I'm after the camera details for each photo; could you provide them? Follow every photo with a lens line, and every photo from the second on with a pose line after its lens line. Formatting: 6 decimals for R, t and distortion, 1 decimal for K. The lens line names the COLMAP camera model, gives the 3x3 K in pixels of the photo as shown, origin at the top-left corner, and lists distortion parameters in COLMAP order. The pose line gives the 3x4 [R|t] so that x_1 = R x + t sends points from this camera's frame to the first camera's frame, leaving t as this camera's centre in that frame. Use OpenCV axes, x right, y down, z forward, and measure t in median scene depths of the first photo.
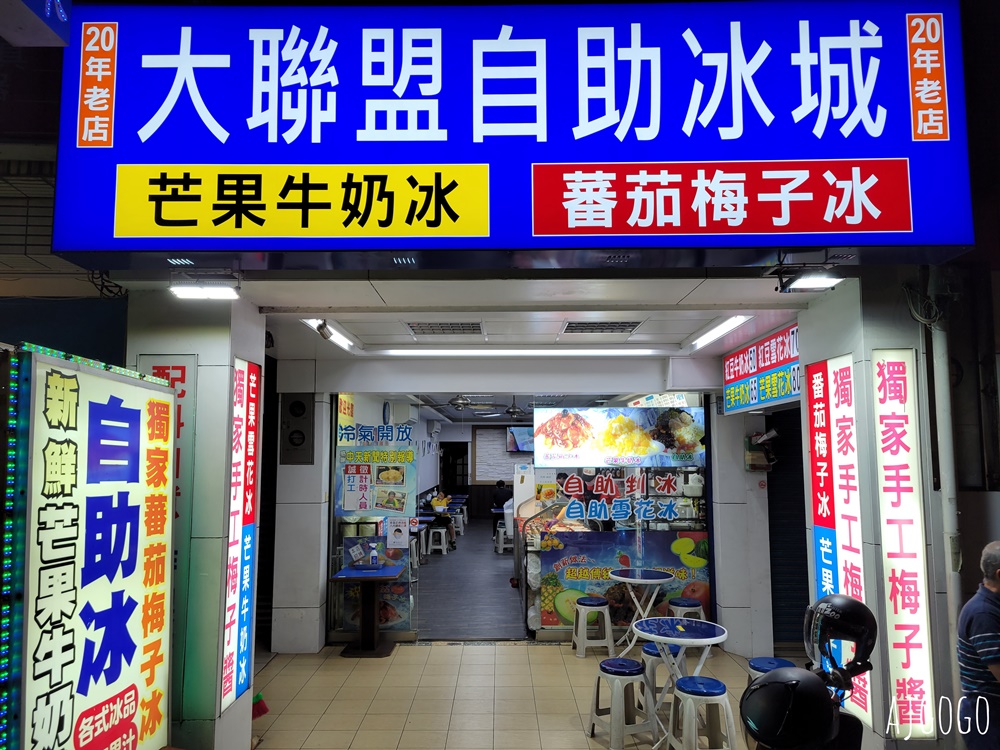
lens RADIAL K [[772.2, 0, 495.1], [0, 772.2, 384.3], [0, 0, 1]] dist [0.040228, 0.003381]
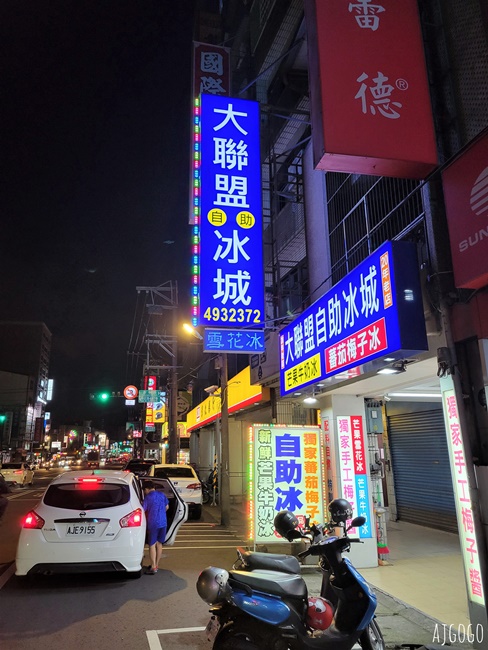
lens RADIAL K [[493.7, 0, 244.0], [0, 493.7, 325.0], [0, 0, 1]] dist [-0.001439, 0.004534]
pose [[0.221965, -0.246242, -0.943449, 1.833747], [0.091909, 0.968562, -0.231173, 0.038981], [0.970713, -0.035400, 0.237618, 0.238667]]
